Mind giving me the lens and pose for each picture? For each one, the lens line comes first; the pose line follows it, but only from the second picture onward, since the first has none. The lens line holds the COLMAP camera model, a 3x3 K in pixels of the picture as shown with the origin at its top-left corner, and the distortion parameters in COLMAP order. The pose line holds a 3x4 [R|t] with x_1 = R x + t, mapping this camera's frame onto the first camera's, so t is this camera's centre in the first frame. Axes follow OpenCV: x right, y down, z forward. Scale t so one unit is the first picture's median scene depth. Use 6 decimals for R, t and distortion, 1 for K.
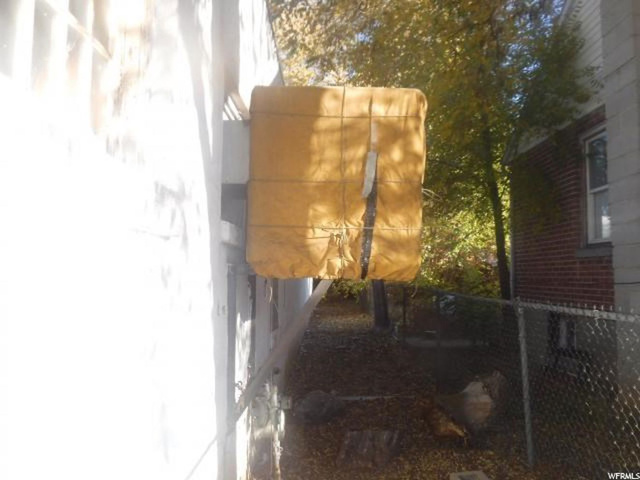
lens RADIAL K [[508.3, 0, 320.0], [0, 508.3, 240.0], [0, 0, 1]] dist [-0.000250, 0.001329]
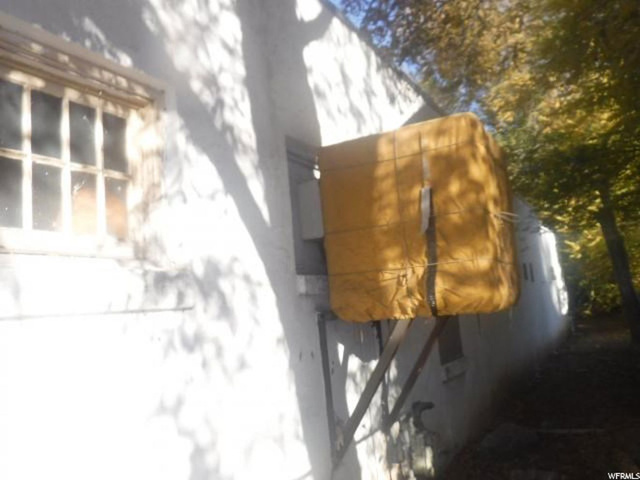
lens RADIAL K [[508.3, 0, 320.0], [0, 508.3, 240.0], [0, 0, 1]] dist [-0.000250, 0.001329]
pose [[0.904526, -0.144829, -0.401070, 0.299619], [0.123897, 0.989241, -0.077798, -0.021336], [0.408022, 0.020679, 0.912738, -0.006150]]
